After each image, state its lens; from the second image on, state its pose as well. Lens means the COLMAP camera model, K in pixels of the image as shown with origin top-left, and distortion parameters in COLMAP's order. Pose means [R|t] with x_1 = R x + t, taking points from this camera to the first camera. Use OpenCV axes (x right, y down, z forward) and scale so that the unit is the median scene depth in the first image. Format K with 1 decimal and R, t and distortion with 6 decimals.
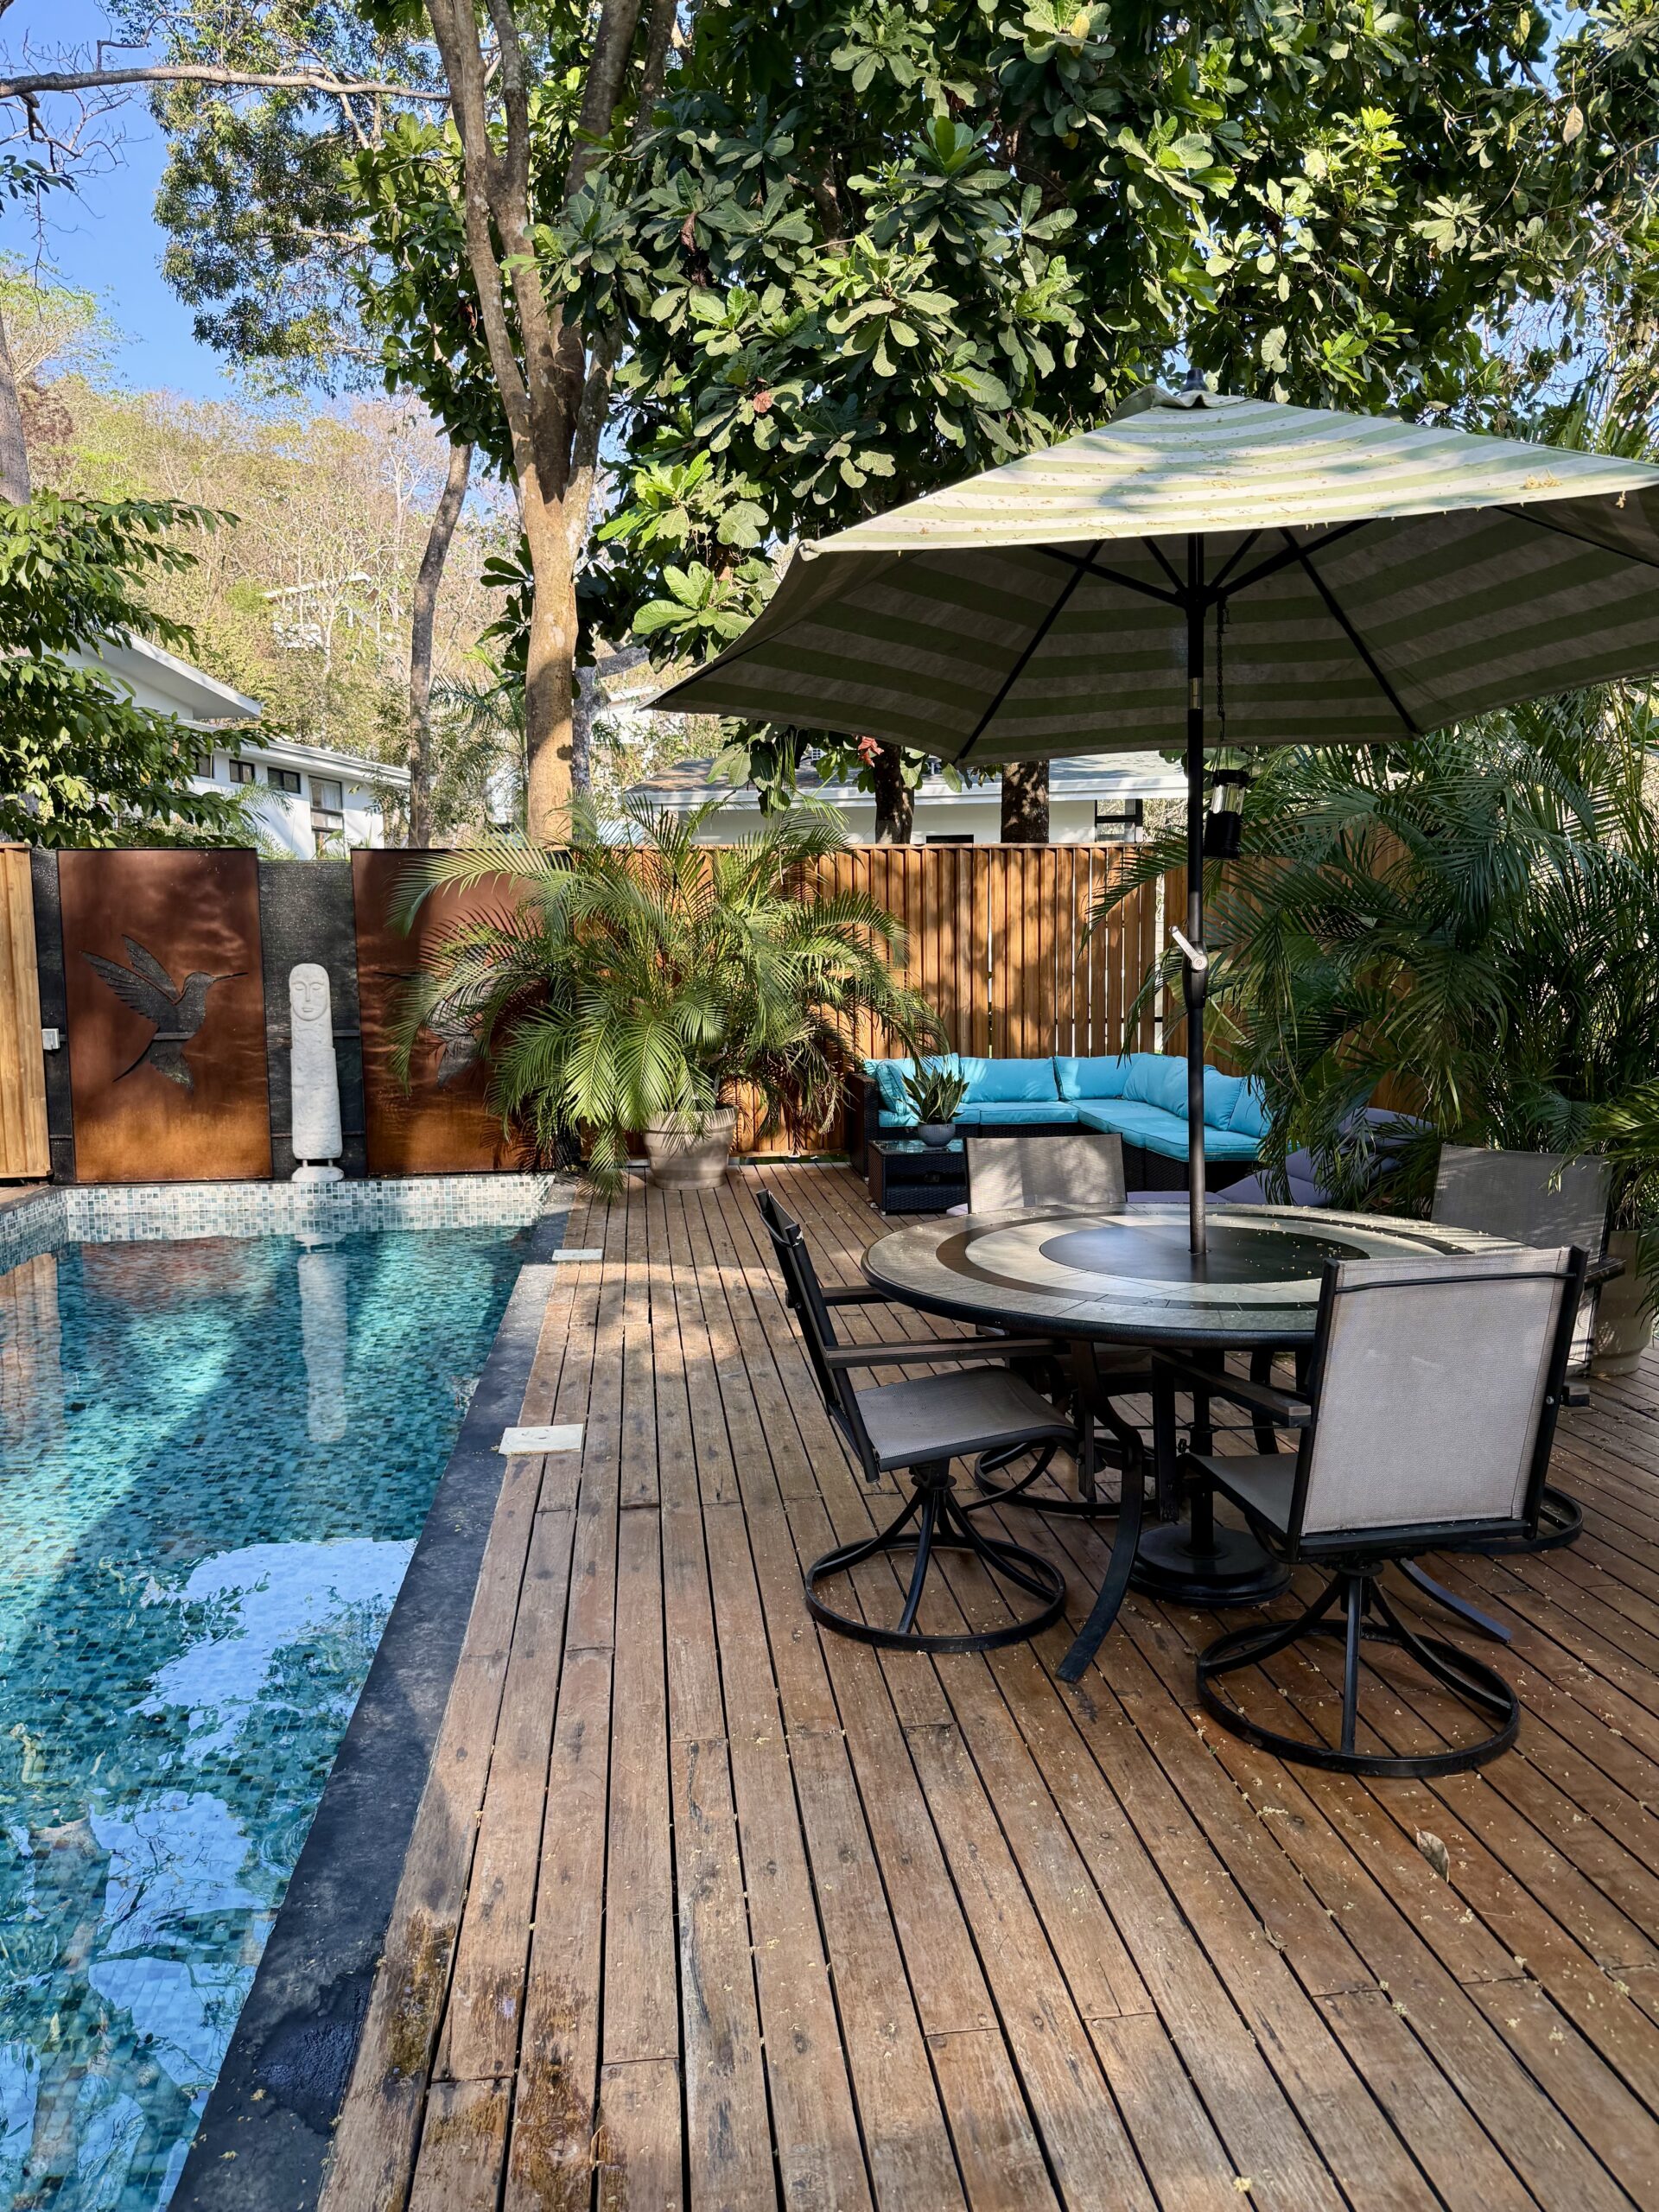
lens RADIAL K [[1596.3, 0, 829.5], [0, 1596.3, 1106.0], [0, 0, 1]] dist [-0.004067, 0.029782]
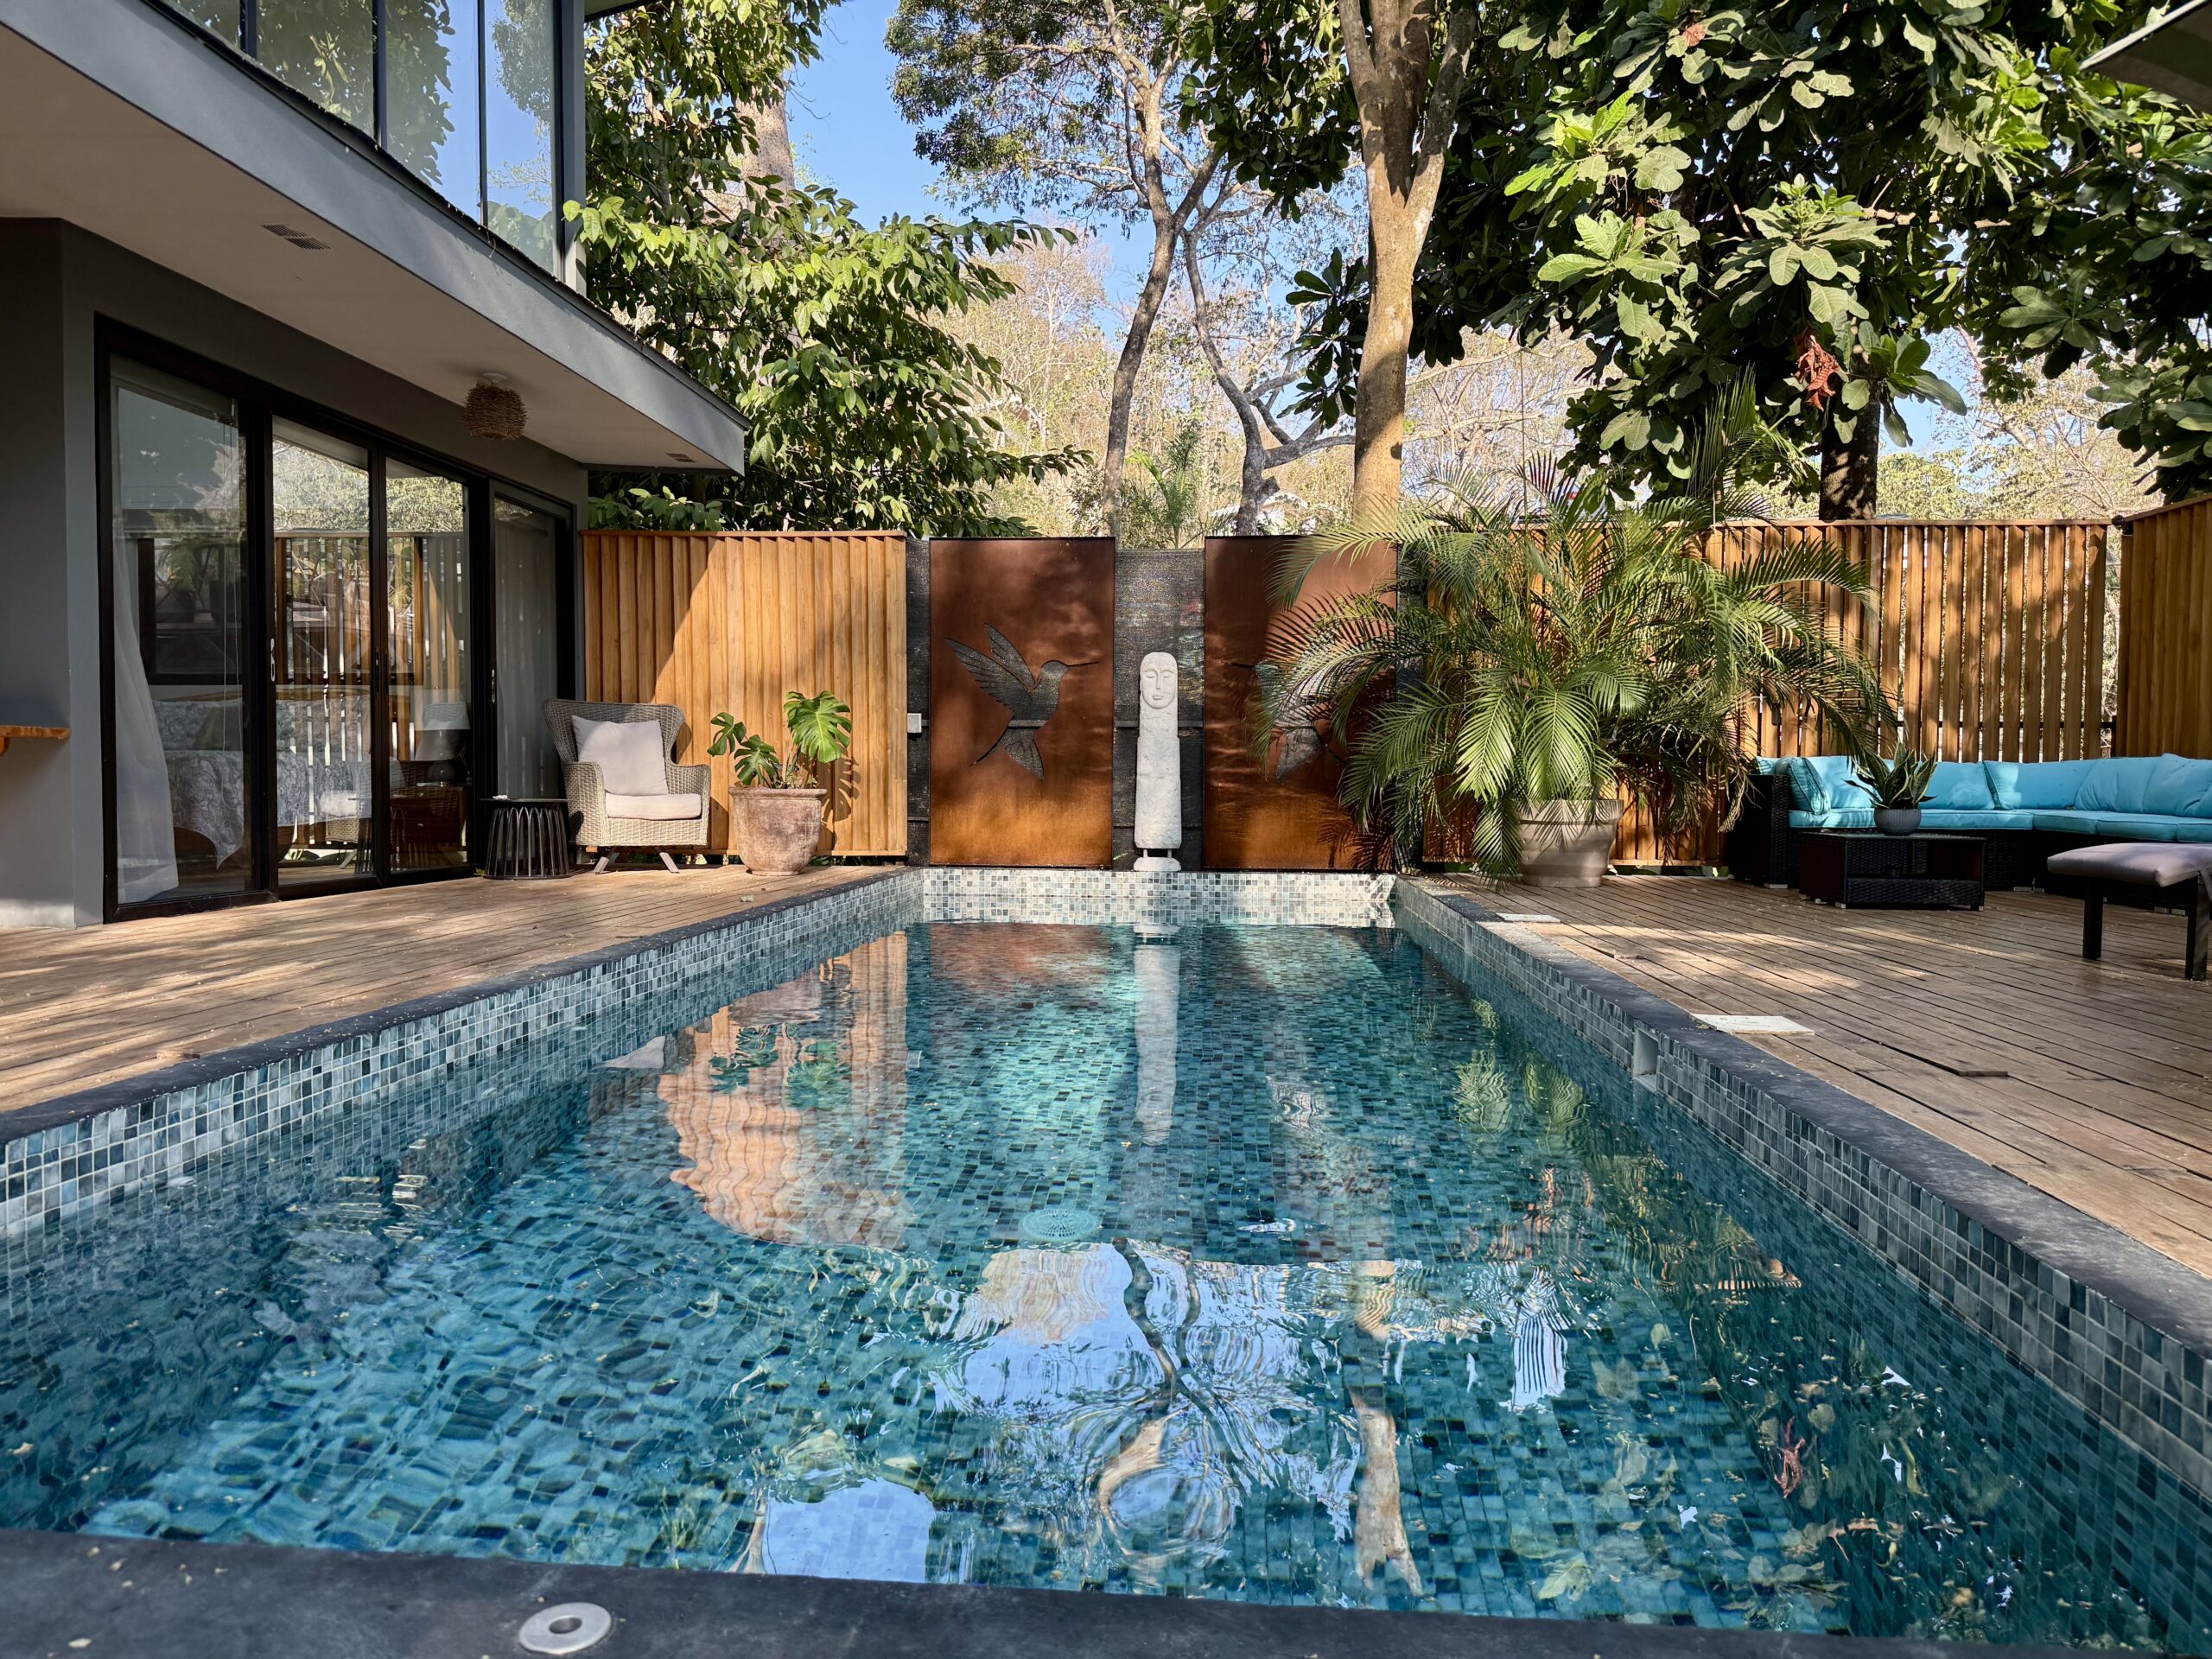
lens RADIAL K [[1580.6, 0, 1106.0], [0, 1580.6, 829.5], [0, 0, 1]] dist [0.089554, -0.088964]
pose [[0.980355, 0.021719, -0.196040, -0.160228], [-0.033761, 0.997728, -0.058297, 0.079510], [0.194329, 0.063770, 0.978861, 0.031001]]
